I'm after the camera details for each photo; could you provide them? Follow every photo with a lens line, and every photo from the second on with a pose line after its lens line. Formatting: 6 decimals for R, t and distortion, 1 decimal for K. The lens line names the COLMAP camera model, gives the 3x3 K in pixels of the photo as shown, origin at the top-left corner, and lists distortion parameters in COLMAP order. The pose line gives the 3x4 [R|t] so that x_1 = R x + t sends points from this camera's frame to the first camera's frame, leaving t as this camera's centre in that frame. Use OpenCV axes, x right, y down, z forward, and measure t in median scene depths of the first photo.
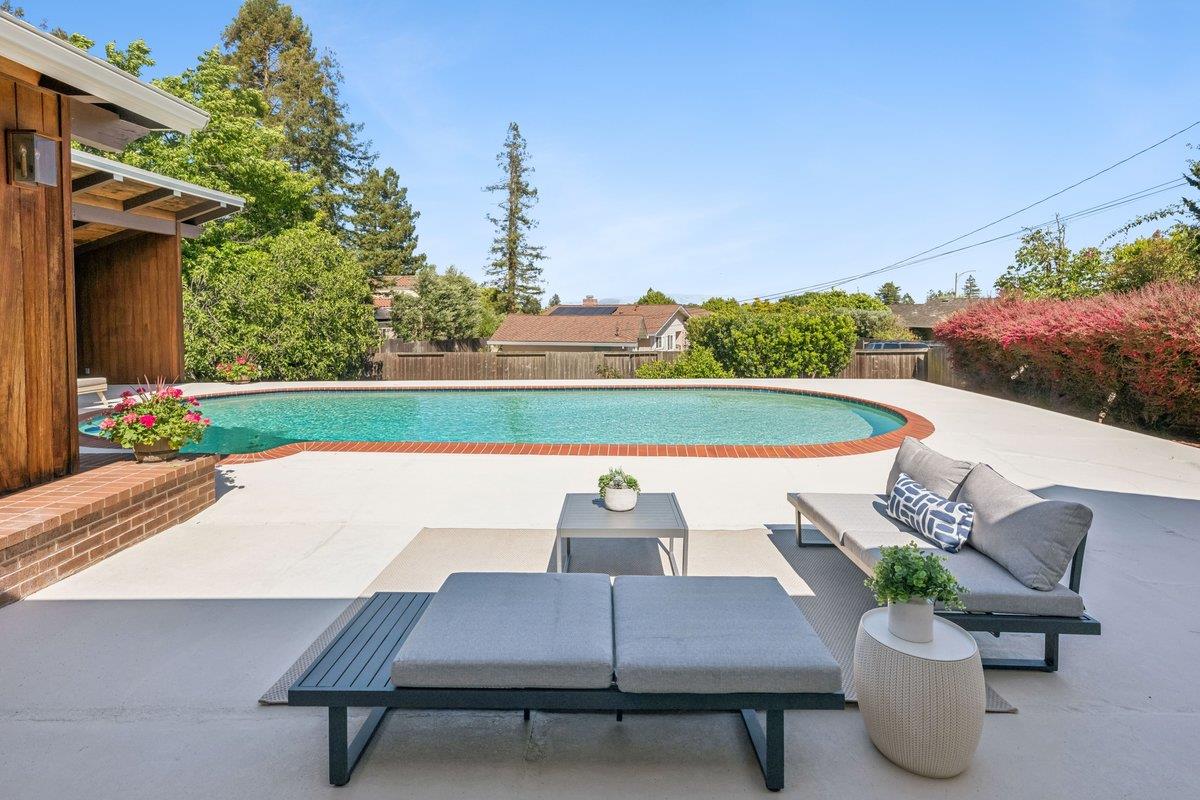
lens RADIAL K [[583.6, 0, 609.9], [0, 583.6, 322.0], [0, 0, 1]] dist [-0.004490, 0.001286]
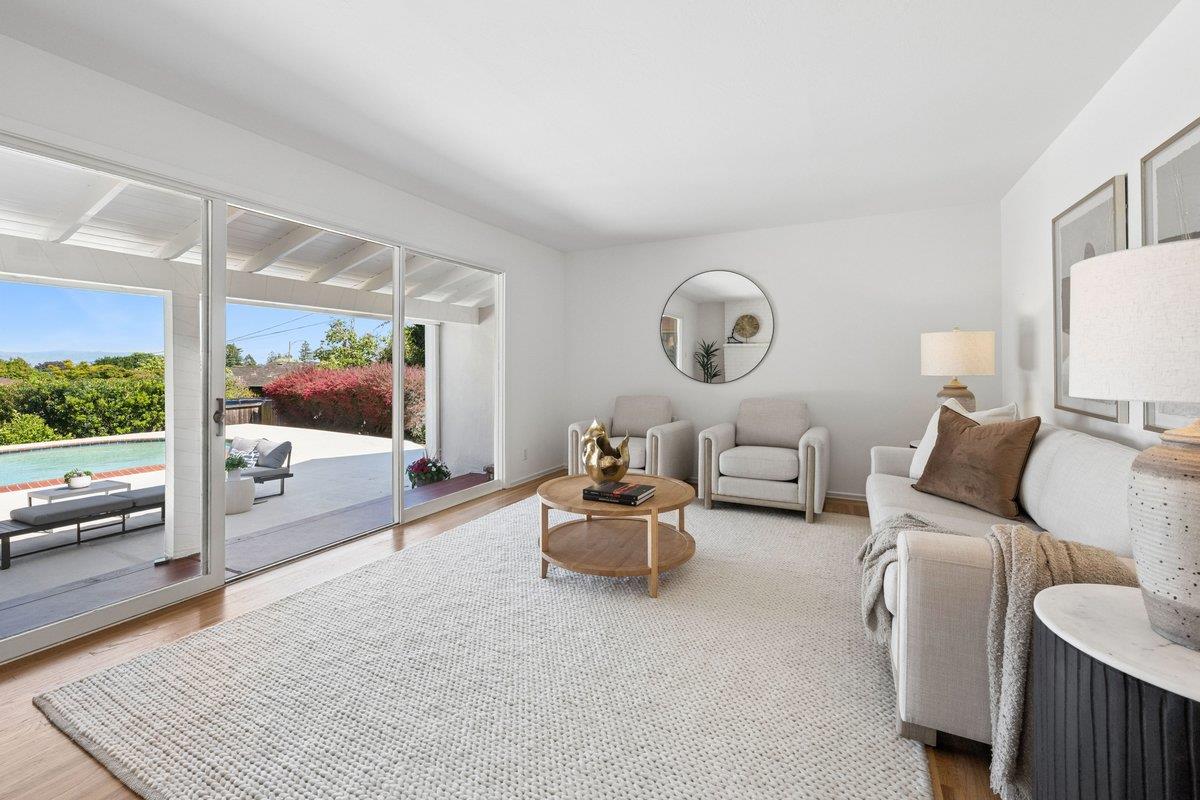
lens RADIAL K [[500.4, 0, 580.3], [0, 500.4, 361.3], [0, 0, 1]] dist [0.006308, -0.001619]
pose [[0.493172, 0.009497, 0.869880, -0.132859], [0.022926, 0.999451, -0.023909, -0.007325], [-0.869630, 0.031734, 0.492684, -0.283500]]
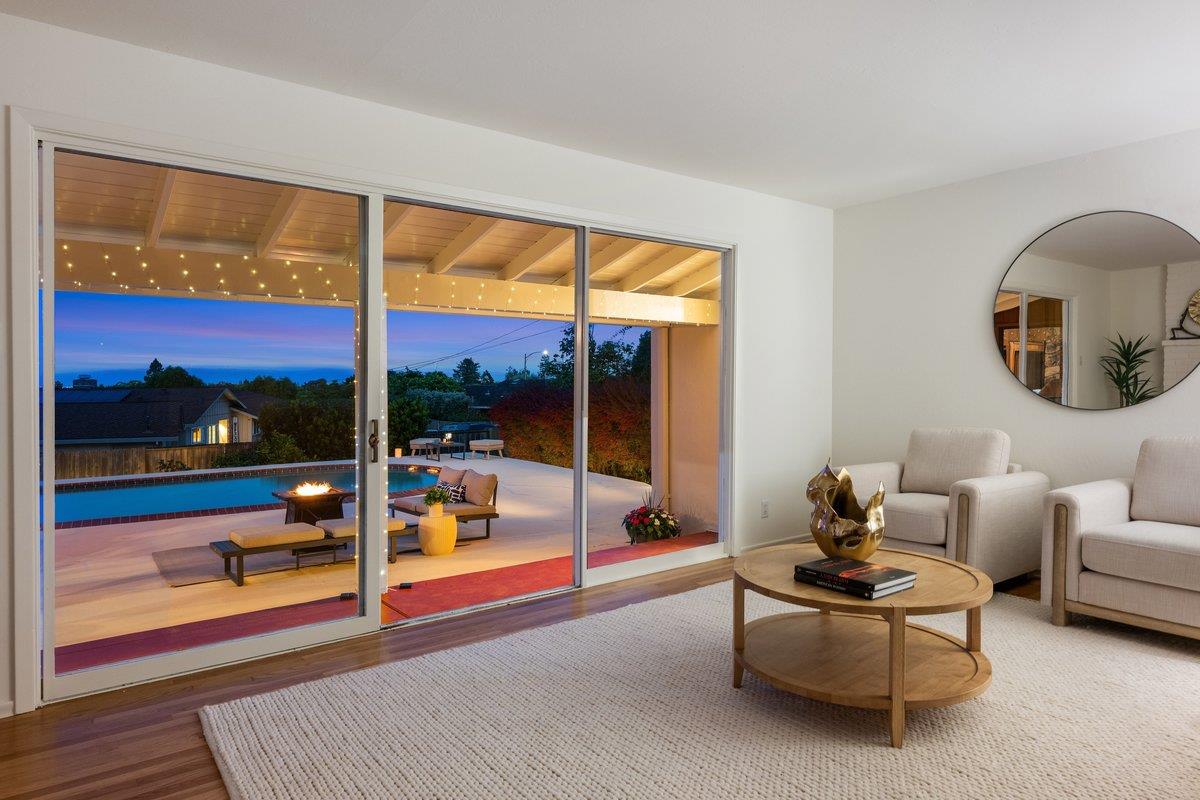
lens RADIAL K [[709.1, 0, 590.4], [0, 709.1, 394.5], [0, 0, 1]] dist [0.005322, -0.002182]
pose [[0.815714, -0.010987, 0.578351, -0.116116], [0.019064, 0.999787, -0.007894, -0.006286], [-0.578141, 0.017465, 0.815750, -0.301483]]
